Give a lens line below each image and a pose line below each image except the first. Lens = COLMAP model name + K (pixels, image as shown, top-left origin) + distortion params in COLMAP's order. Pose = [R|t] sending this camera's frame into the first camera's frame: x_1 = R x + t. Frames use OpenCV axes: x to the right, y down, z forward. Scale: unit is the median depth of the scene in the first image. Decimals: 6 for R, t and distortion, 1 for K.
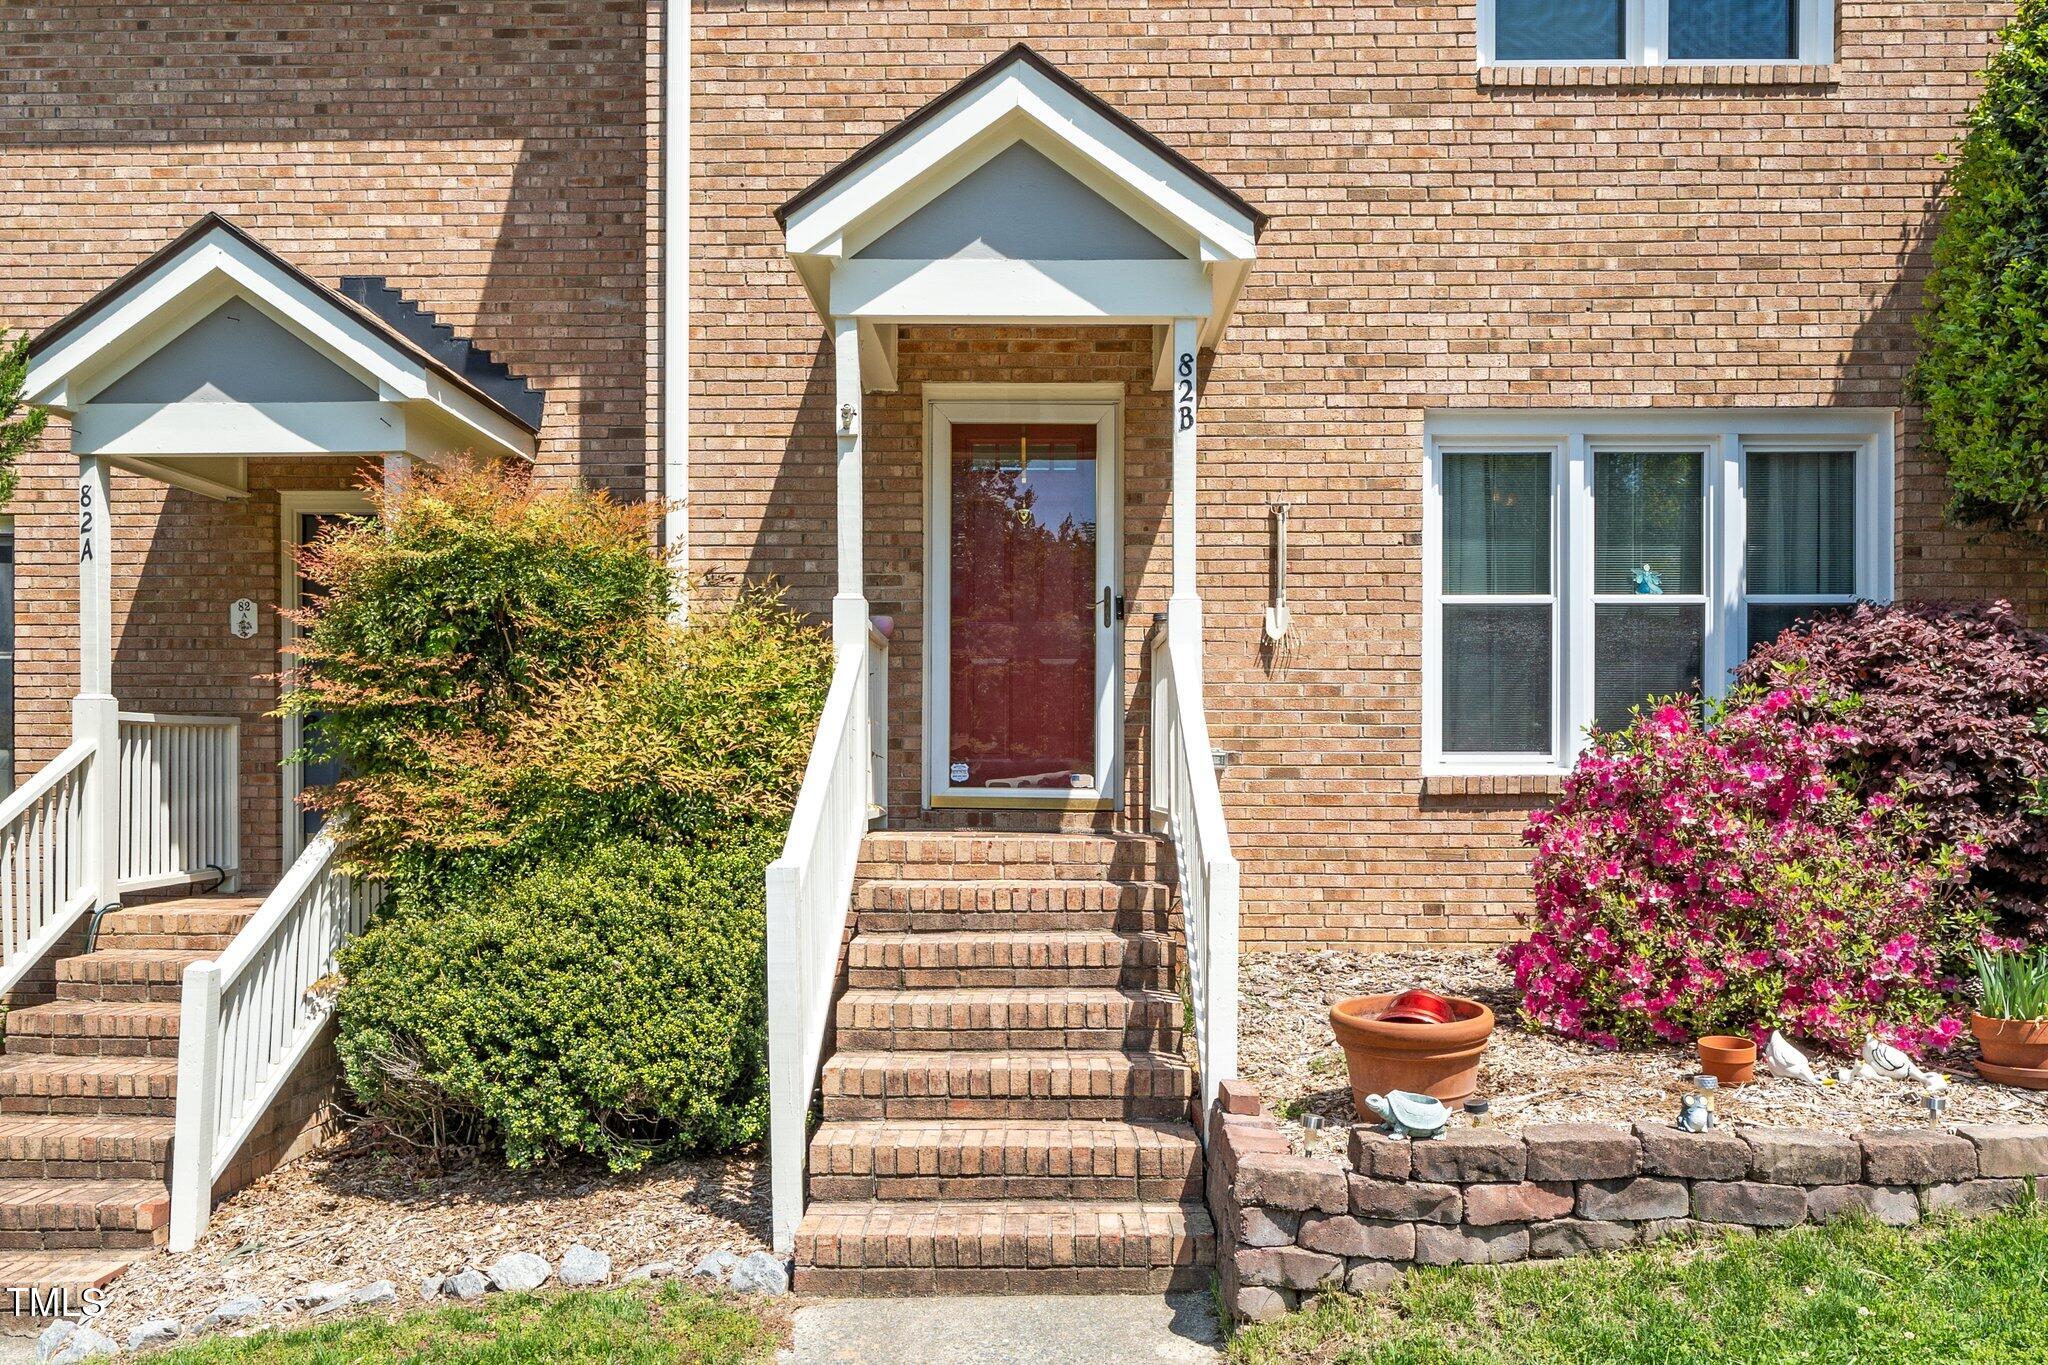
lens RADIAL K [[1472.0, 0, 1024.7], [0, 1472.0, 672.7], [0, 0, 1]] dist [-0.001581, -0.002863]
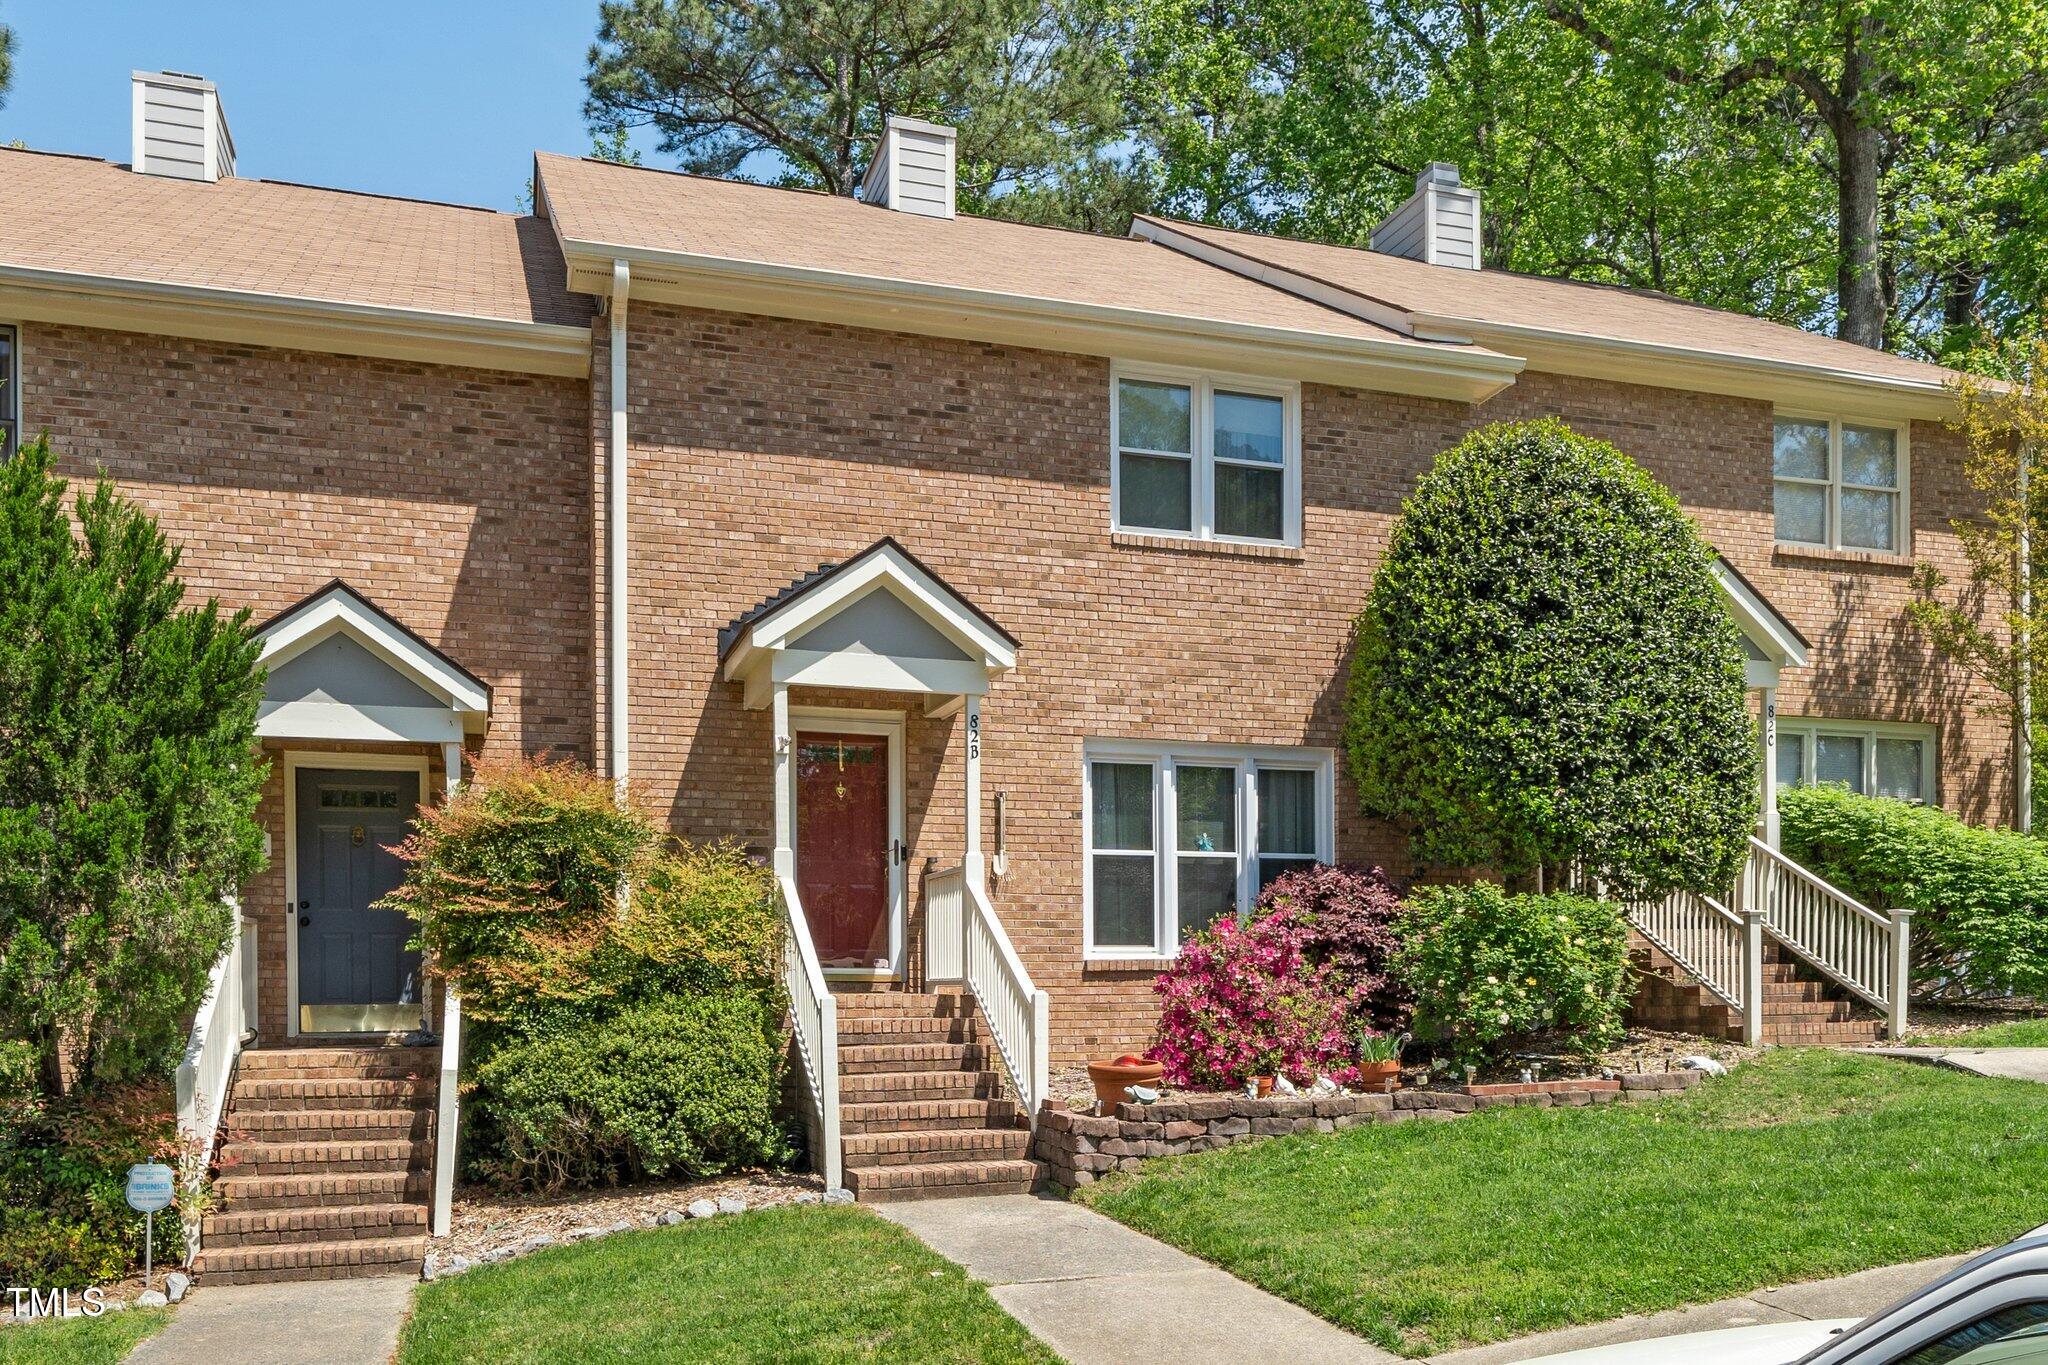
lens RADIAL K [[1472.0, 0, 1024.7], [0, 1472.0, 672.7], [0, 0, 1]] dist [-0.001581, -0.002863]
pose [[0.951486, 0.057832, 0.302207, -0.305179], [-0.015944, 0.990125, -0.139278, -0.017684], [-0.307277, 0.127703, 0.943012, -0.571899]]
